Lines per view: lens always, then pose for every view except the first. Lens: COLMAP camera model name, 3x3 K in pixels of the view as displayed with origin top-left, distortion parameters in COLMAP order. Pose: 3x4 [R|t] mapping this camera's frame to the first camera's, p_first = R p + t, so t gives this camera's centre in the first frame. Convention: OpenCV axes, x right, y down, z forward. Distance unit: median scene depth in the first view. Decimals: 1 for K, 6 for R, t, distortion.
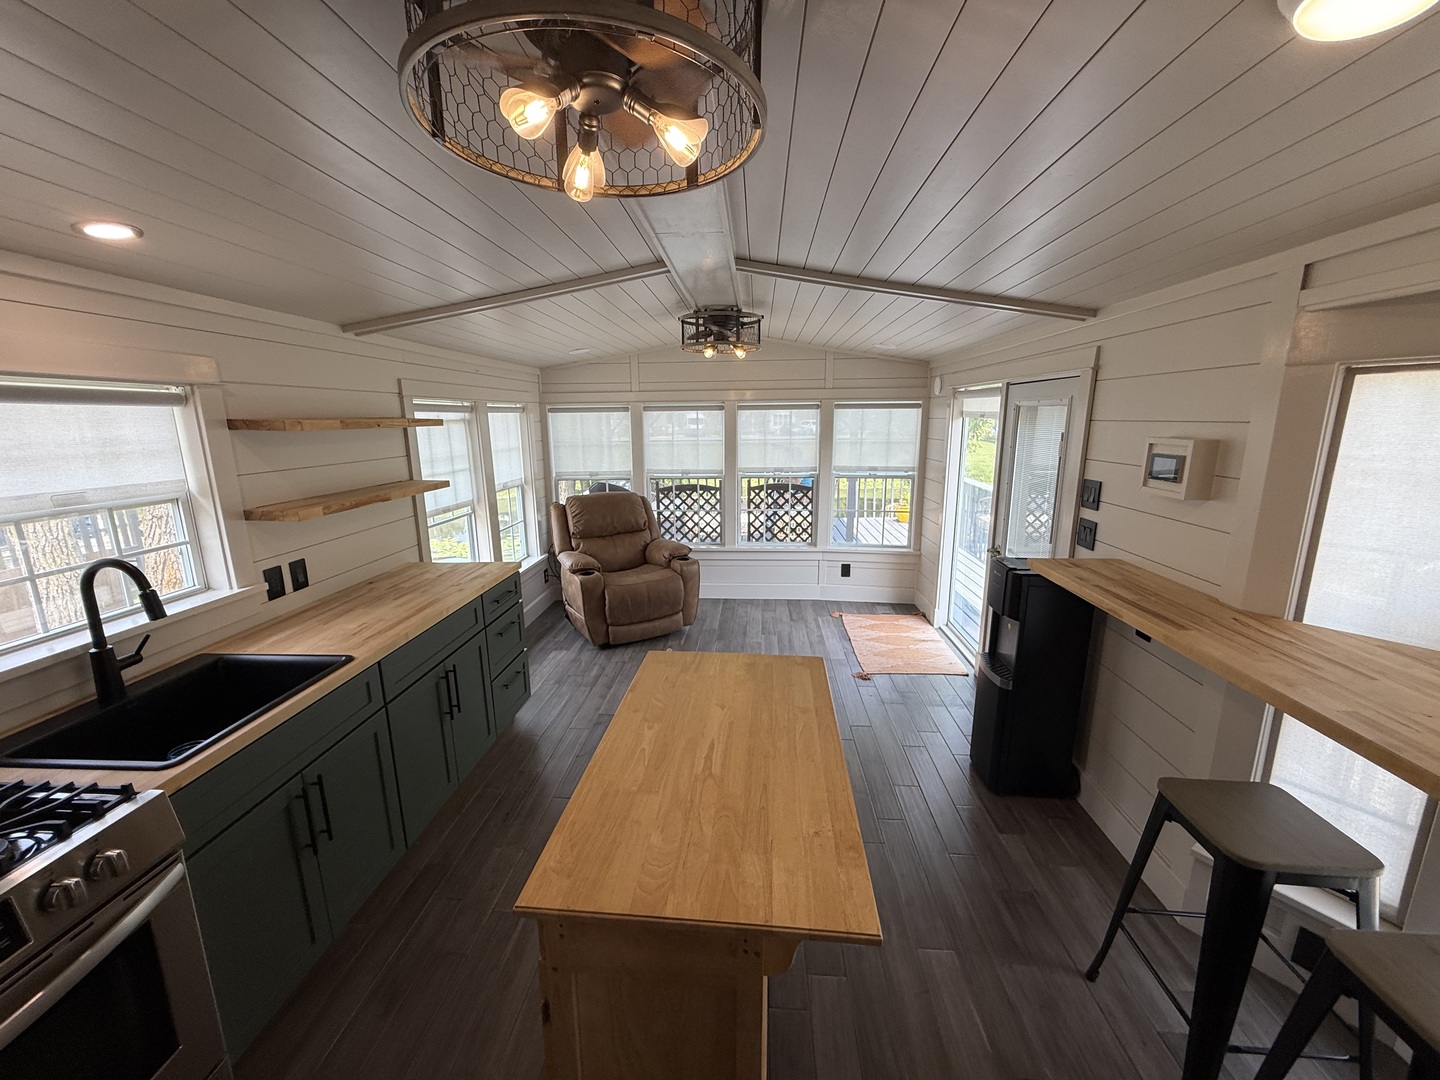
lens RADIAL K [[574.3, 0, 717.8], [0, 574.3, 541.3], [0, 0, 1]] dist [-0.000470, -0.000092]
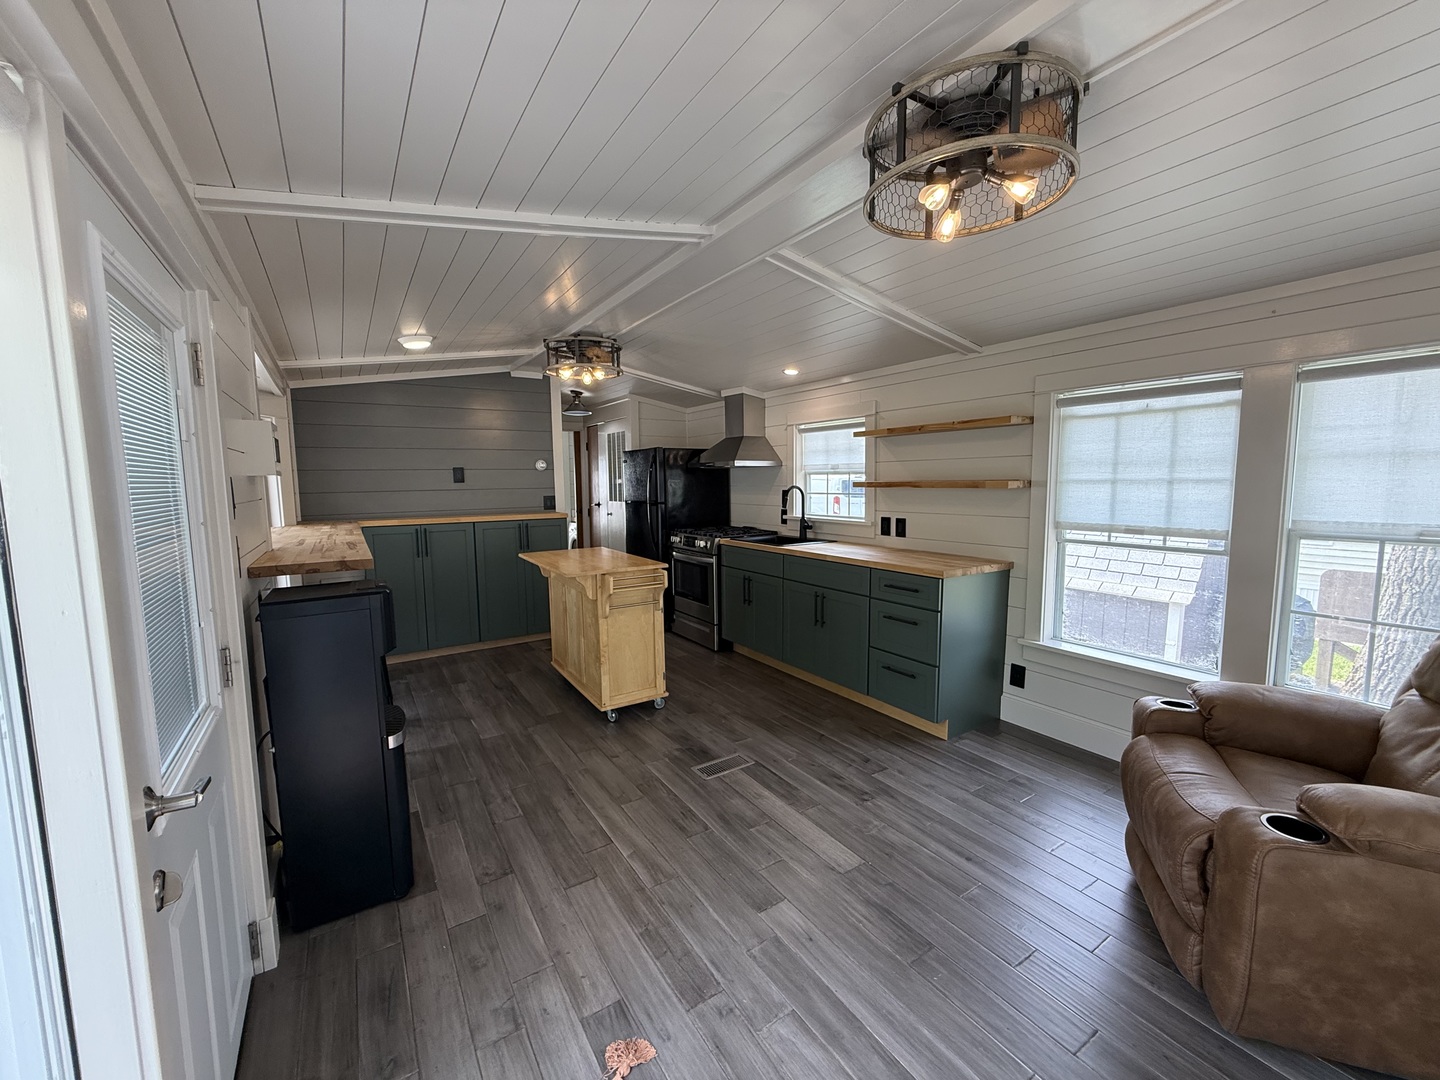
lens RADIAL K [[574.3, 0, 718.5], [0, 574.3, 542.2], [0, 0, 1]] dist [-0.000470, -0.000092]
pose [[-0.798975, 0.082447, -0.595685, 0.367890], [-0.109138, 0.954228, 0.278455, -0.171395], [0.591378, 0.287490, -0.753407, 1.135233]]
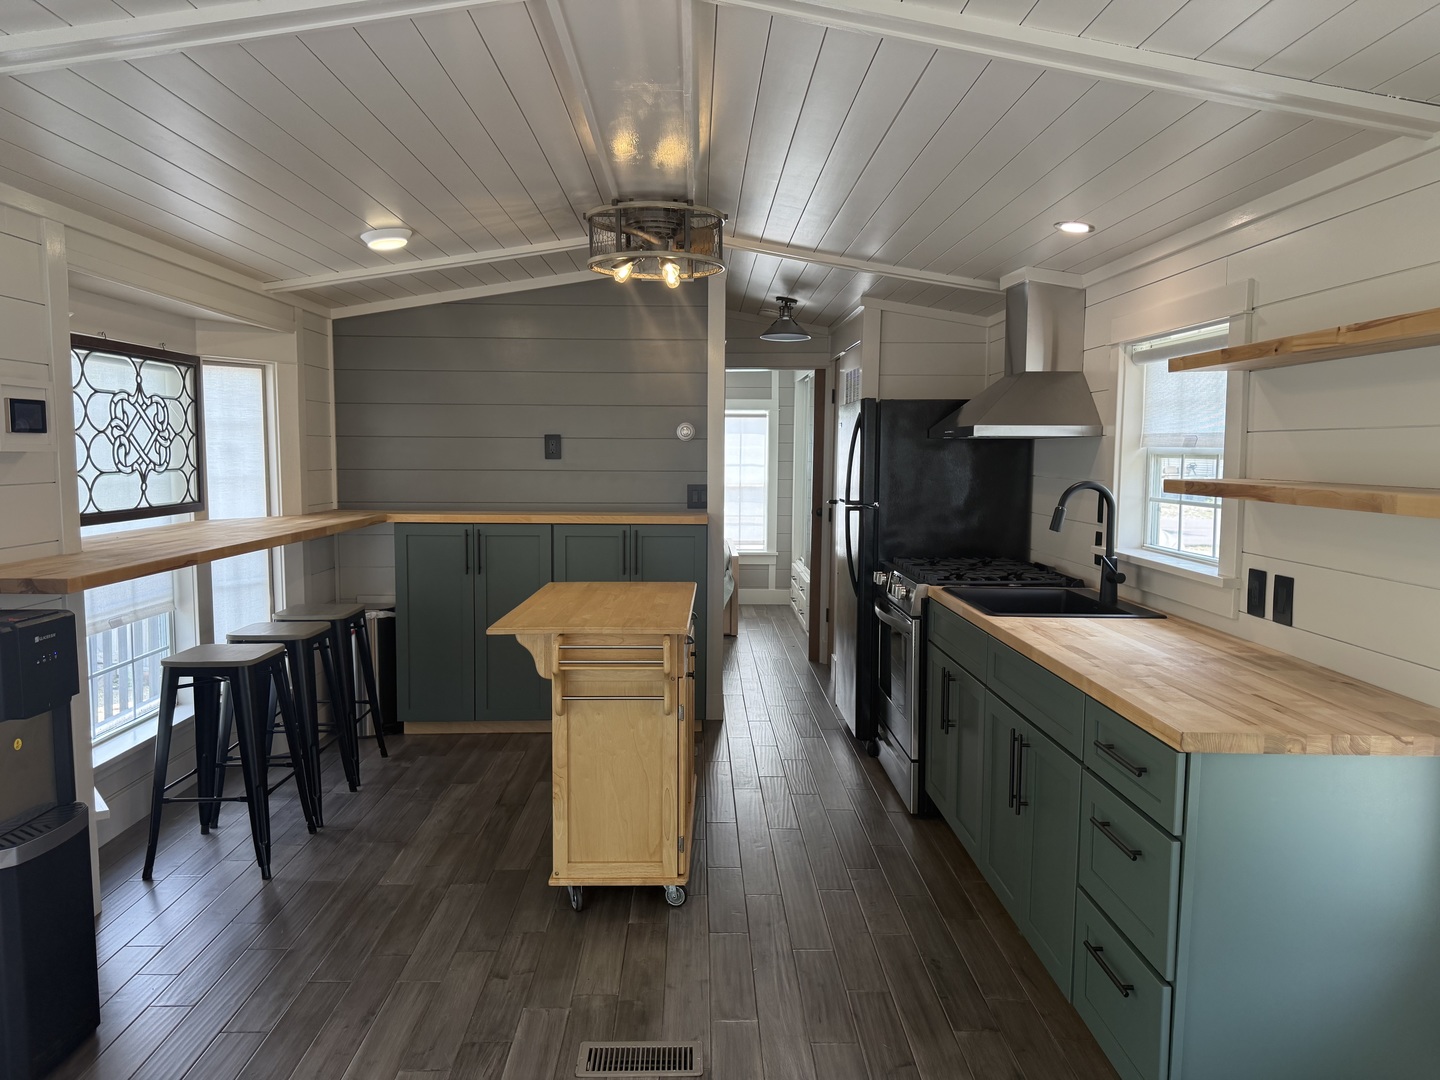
lens RADIAL K [[1019.5, 0, 718.3], [0, 1019.5, 547.8], [0, 0, 1]] dist [0.039984, -0.044661]
pose [[-0.996112, 0.010774, -0.087434, -0.017346], [-0.016255, 0.952975, 0.302613, -0.189291], [0.086583, 0.302858, -0.949094, 1.177537]]
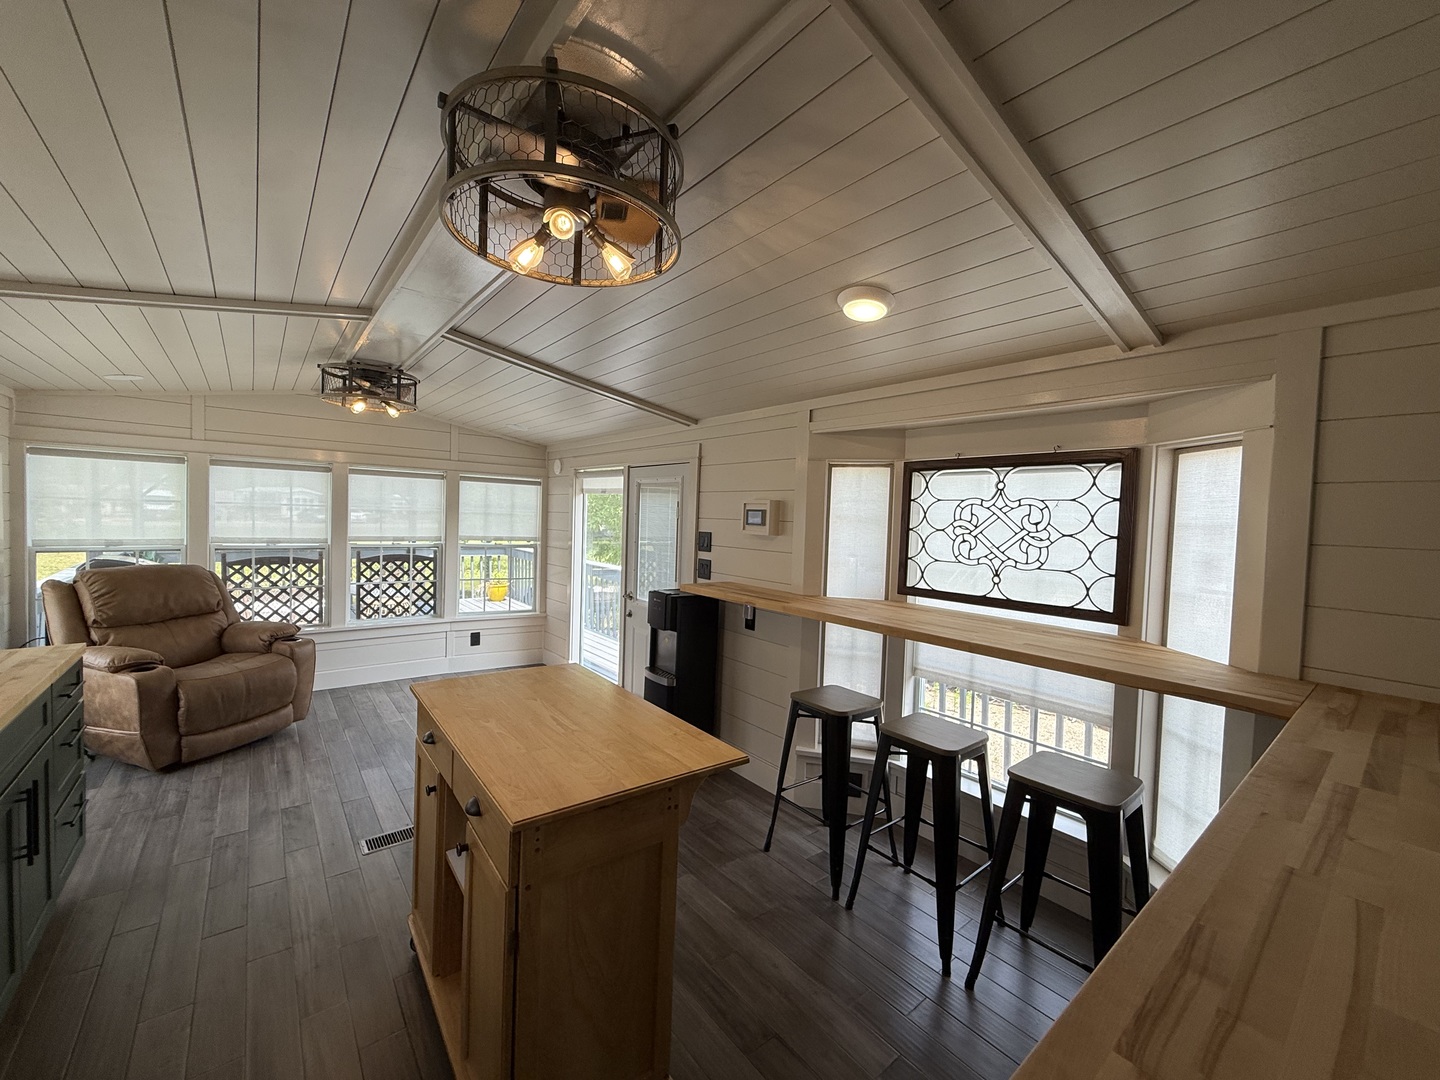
lens RADIAL K [[574.3, 0, 718.1], [0, 574.3, 544.0], [0, 0, 1]] dist [-0.000470, -0.000092]
pose [[0.732083, 0.003582, 0.681206, -0.196508], [0.101980, 0.988141, -0.114792, 0.058844], [-0.673539, 0.153506, 0.723036, -0.047776]]
